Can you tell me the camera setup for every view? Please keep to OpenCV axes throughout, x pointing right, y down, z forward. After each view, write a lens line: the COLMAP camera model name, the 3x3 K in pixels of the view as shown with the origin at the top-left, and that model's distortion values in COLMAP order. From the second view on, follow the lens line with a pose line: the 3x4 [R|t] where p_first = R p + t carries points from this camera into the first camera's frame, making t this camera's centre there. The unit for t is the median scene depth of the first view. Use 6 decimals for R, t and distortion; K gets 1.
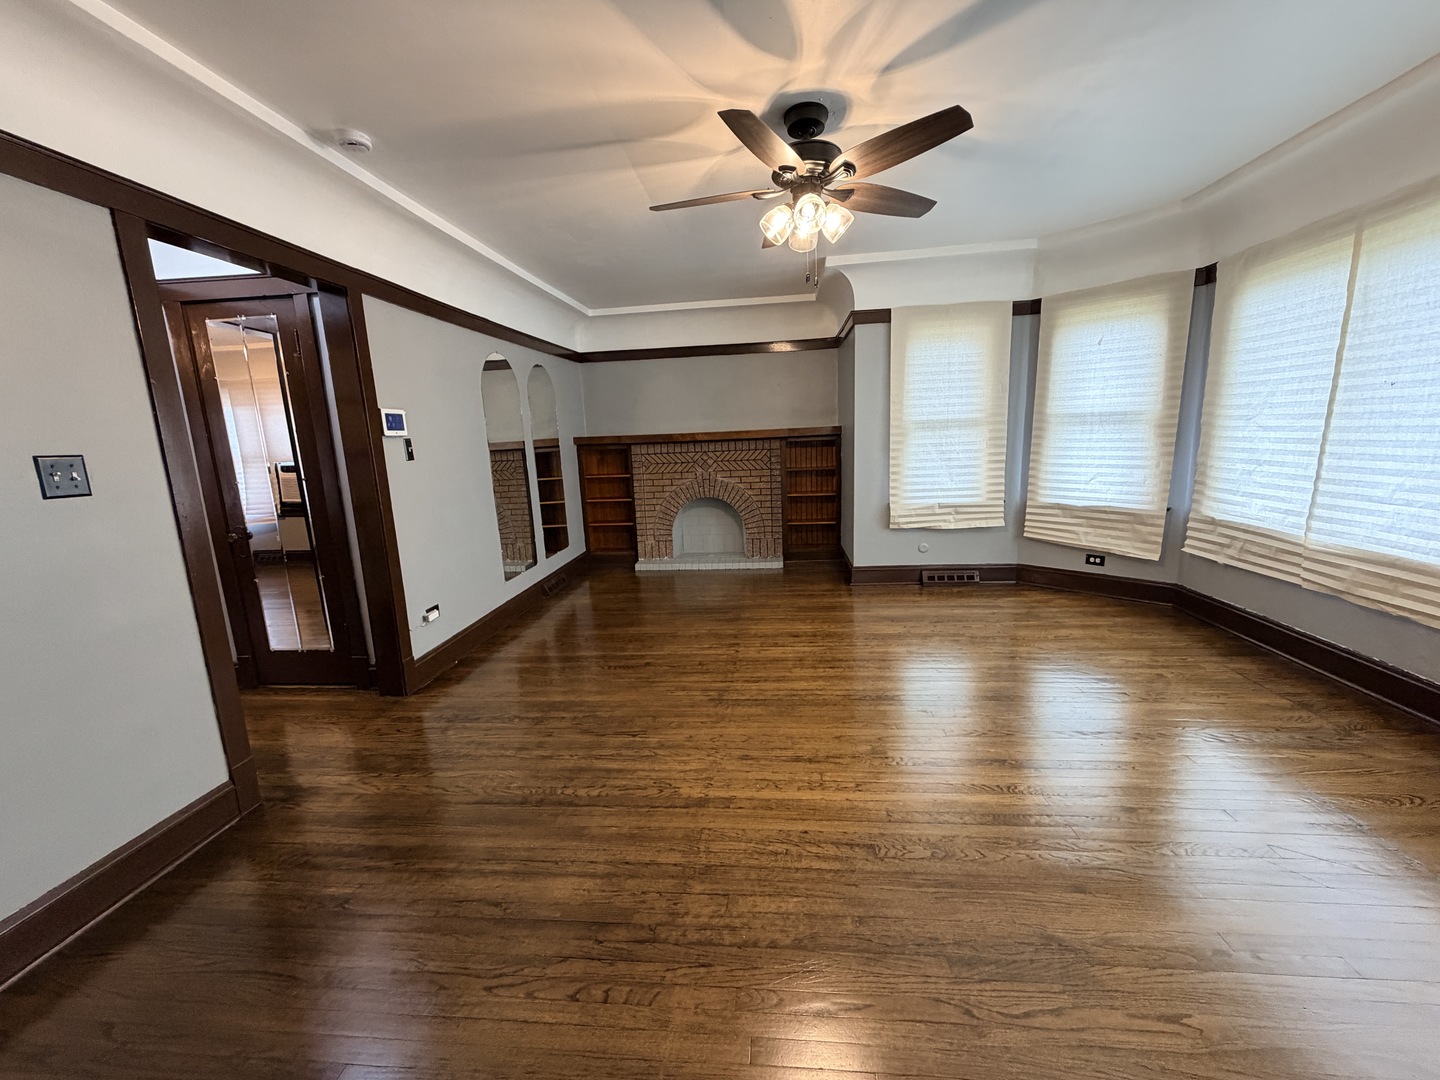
lens RADIAL K [[571.9, 0, 717.4], [0, 571.9, 539.3], [0, 0, 1]] dist [-0.000843, -0.000187]
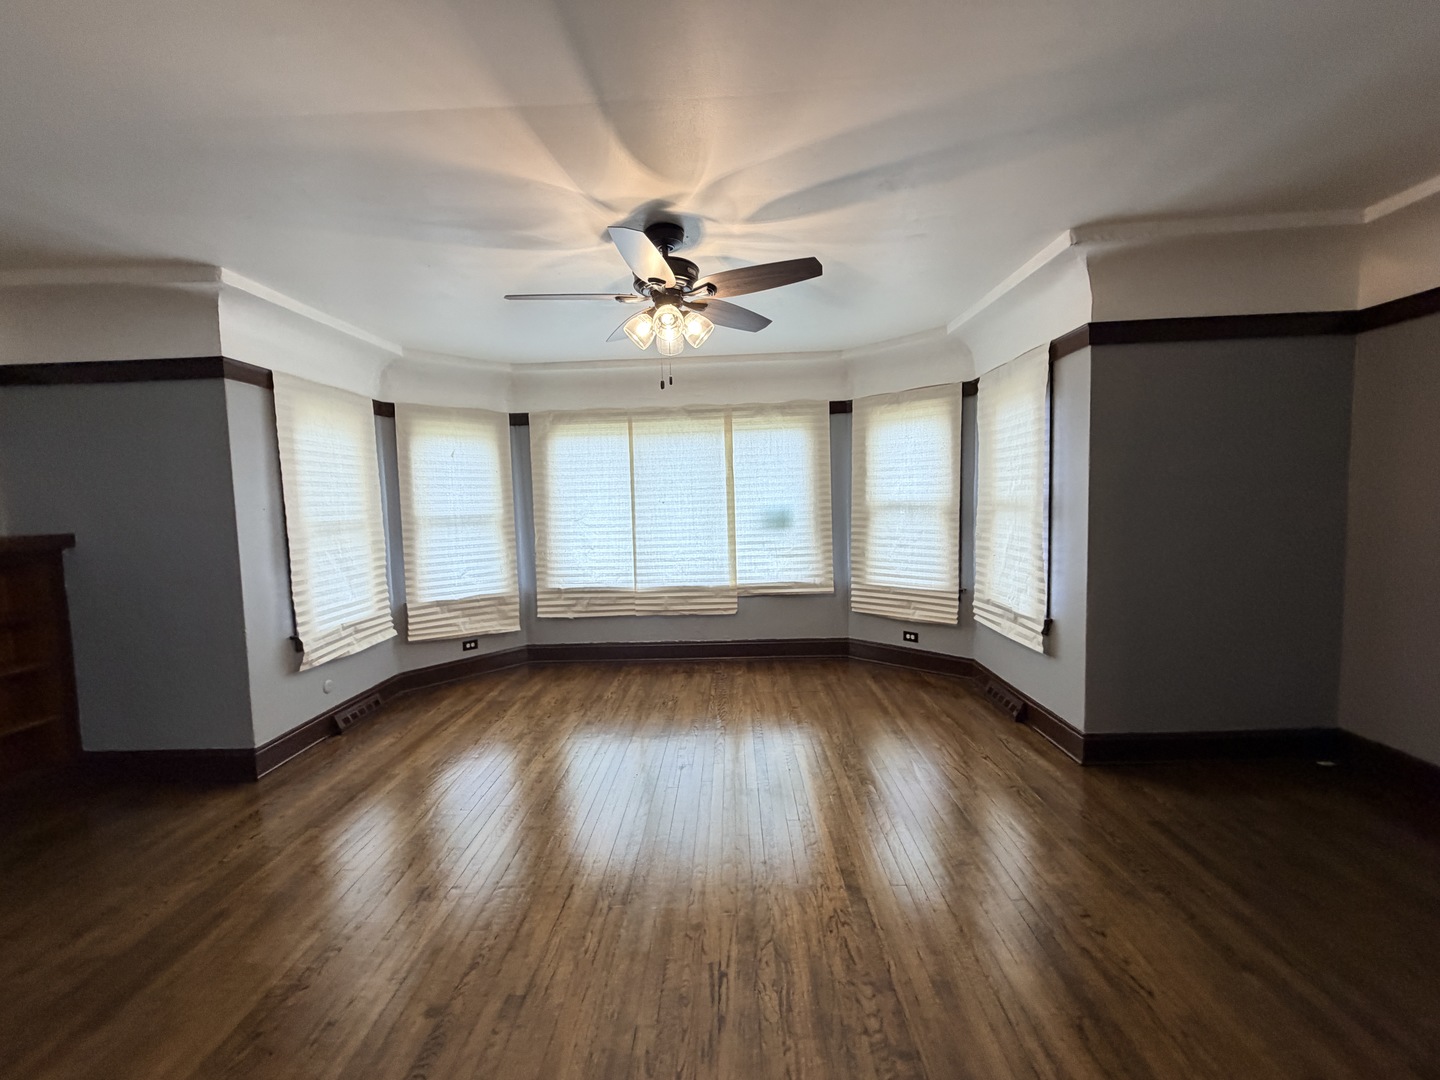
lens RADIAL K [[571.9, 0, 712.0], [0, 571.9, 541.2], [0, 0, 1]] dist [-0.000843, -0.000187]
pose [[-0.067917, -0.029211, 0.997263, -0.588282], [0.212795, 0.976146, 0.043085, -0.134850], [-0.974734, 0.215139, -0.060080, 0.699263]]
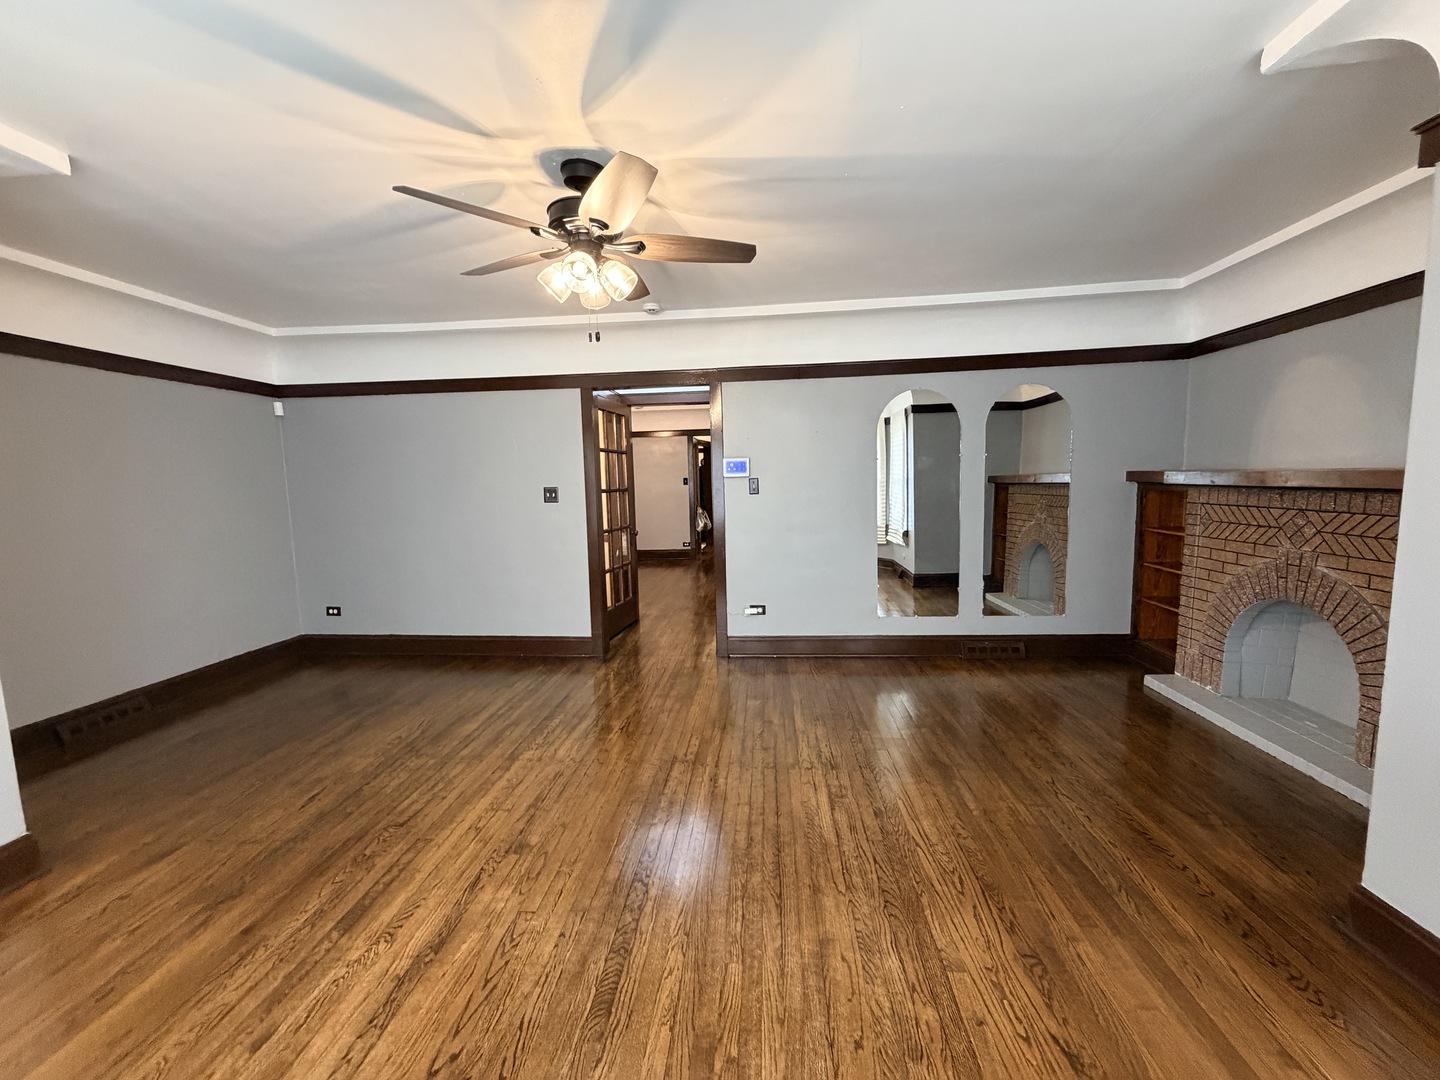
lens RADIAL K [[571.9, 0, 713.3], [0, 571.9, 539.0], [0, 0, 1]] dist [-0.000843, -0.000187]
pose [[0.012668, 0.150032, -0.988600, 0.756242], [-0.155894, 0.976886, 0.146256, -0.200656], [0.987692, 0.152264, 0.035765, 0.808436]]
